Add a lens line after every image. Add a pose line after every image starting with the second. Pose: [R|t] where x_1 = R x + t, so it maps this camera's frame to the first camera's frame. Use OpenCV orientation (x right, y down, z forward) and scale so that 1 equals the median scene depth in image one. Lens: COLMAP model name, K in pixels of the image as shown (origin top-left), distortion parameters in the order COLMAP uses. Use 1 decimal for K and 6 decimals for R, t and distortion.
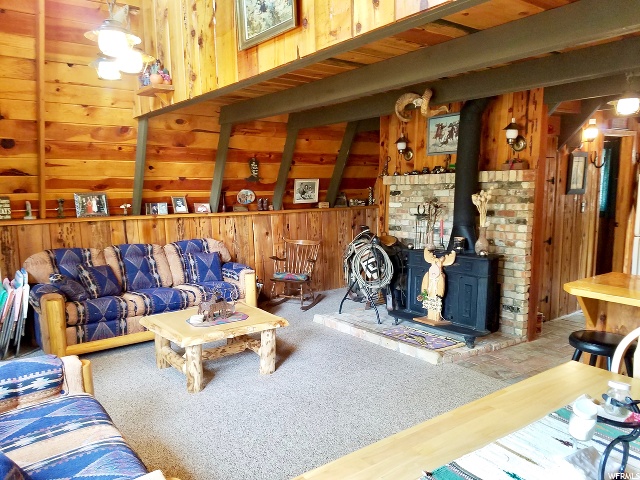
lens RADIAL K [[485.0, 0, 307.5], [0, 485.0, 256.7], [0, 0, 1]] dist [0.132286, -0.120002]
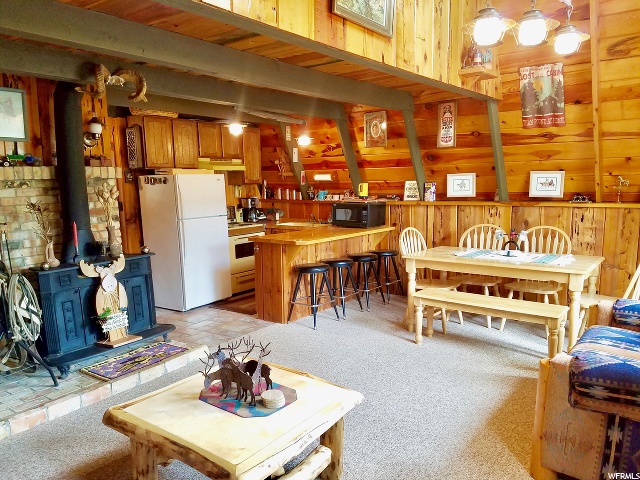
lens RADIAL K [[485.0, 0, 312.0], [0, 485.0, 256.6], [0, 0, 1]] dist [0.132286, -0.120002]
pose [[-0.290000, -0.133120, 0.947723, -0.635105], [0.158021, 0.970026, 0.184606, -0.115827], [-0.943891, 0.203296, -0.260272, 0.876509]]
